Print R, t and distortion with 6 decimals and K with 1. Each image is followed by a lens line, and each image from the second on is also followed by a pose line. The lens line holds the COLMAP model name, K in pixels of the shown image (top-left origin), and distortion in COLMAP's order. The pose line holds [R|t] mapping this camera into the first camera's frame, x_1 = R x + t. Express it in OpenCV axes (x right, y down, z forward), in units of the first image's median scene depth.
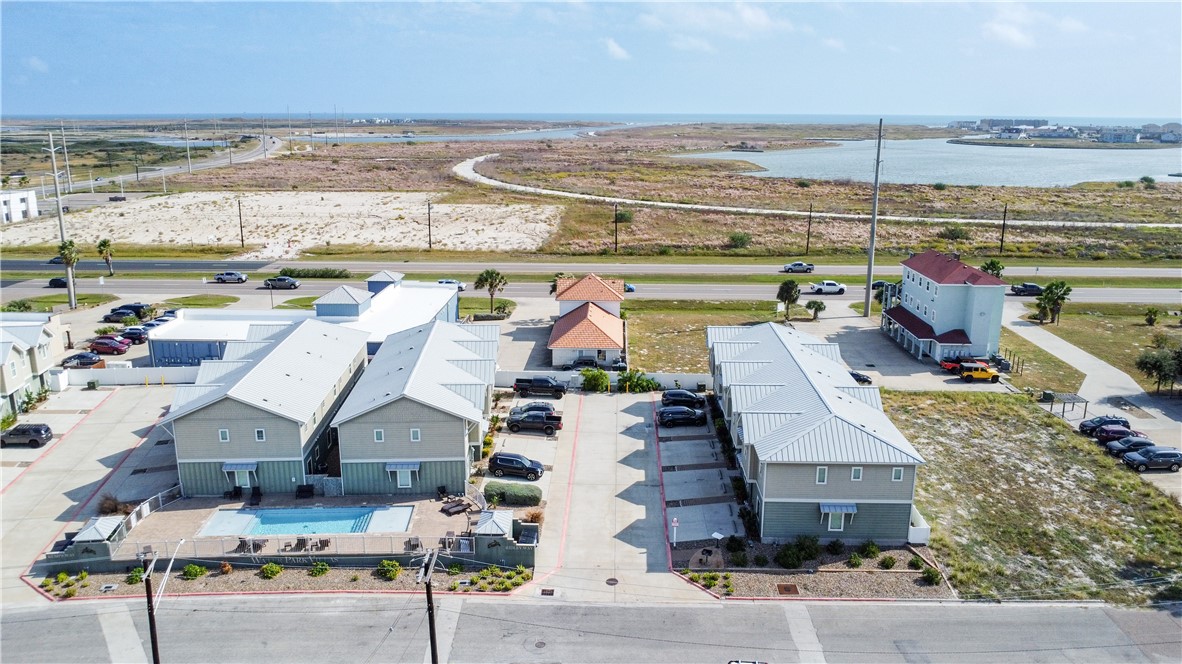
lens RADIAL K [[863.1, 0, 591.0], [0, 863.1, 332.0], [0, 0, 1]] dist [-0.033782, -0.001539]
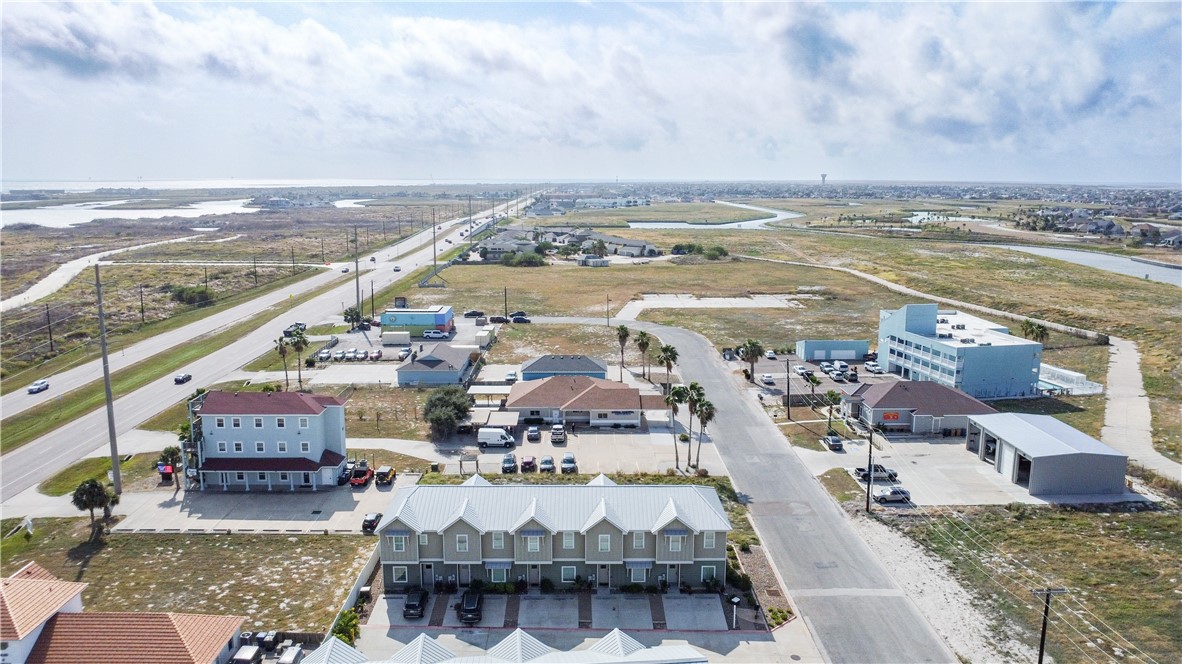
lens RADIAL K [[856.8, 0, 591.0], [0, 856.8, 332.0], [0, 0, 1]] dist [-0.024837, -0.007646]
pose [[-0.046546, -0.177364, 0.983044, -0.833717], [0.242077, 0.952773, 0.183365, -0.353448], [-0.969140, 0.246507, -0.001412, 0.879649]]
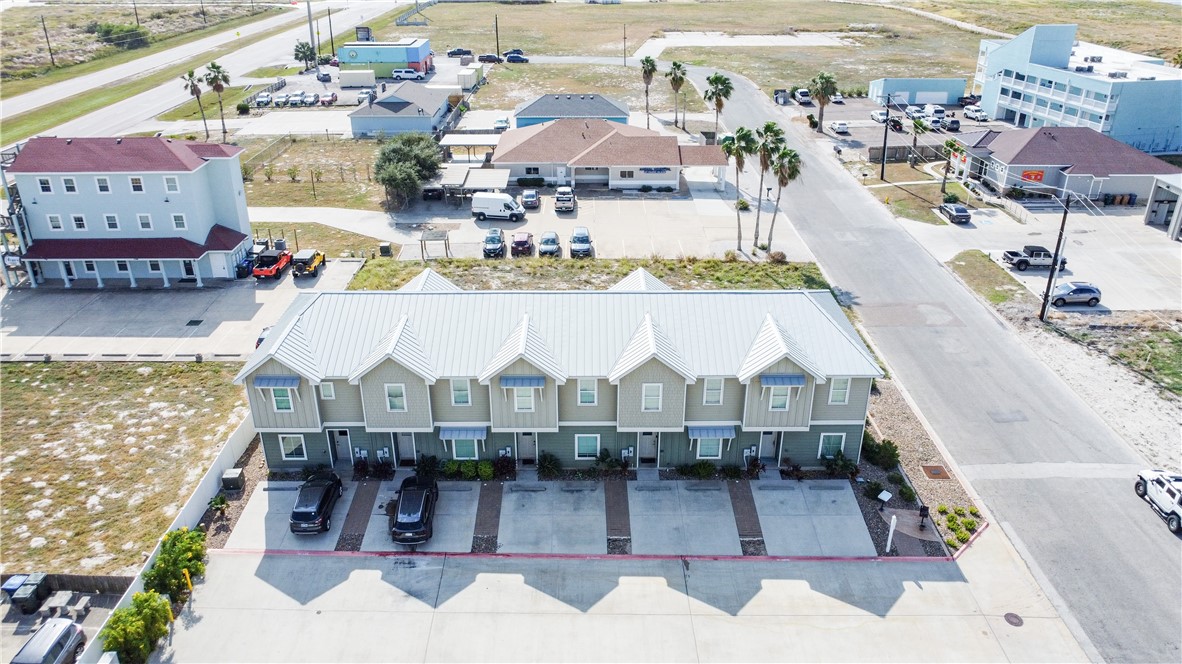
lens RADIAL K [[856.8, 0, 591.0], [0, 856.8, 332.0], [0, 0, 1]] dist [-0.024837, -0.007646]
pose [[-0.040962, -0.434168, 0.899900, -0.350263], [0.245000, 0.868795, 0.430313, -0.209277], [-0.968657, 0.238102, 0.070784, 0.914576]]
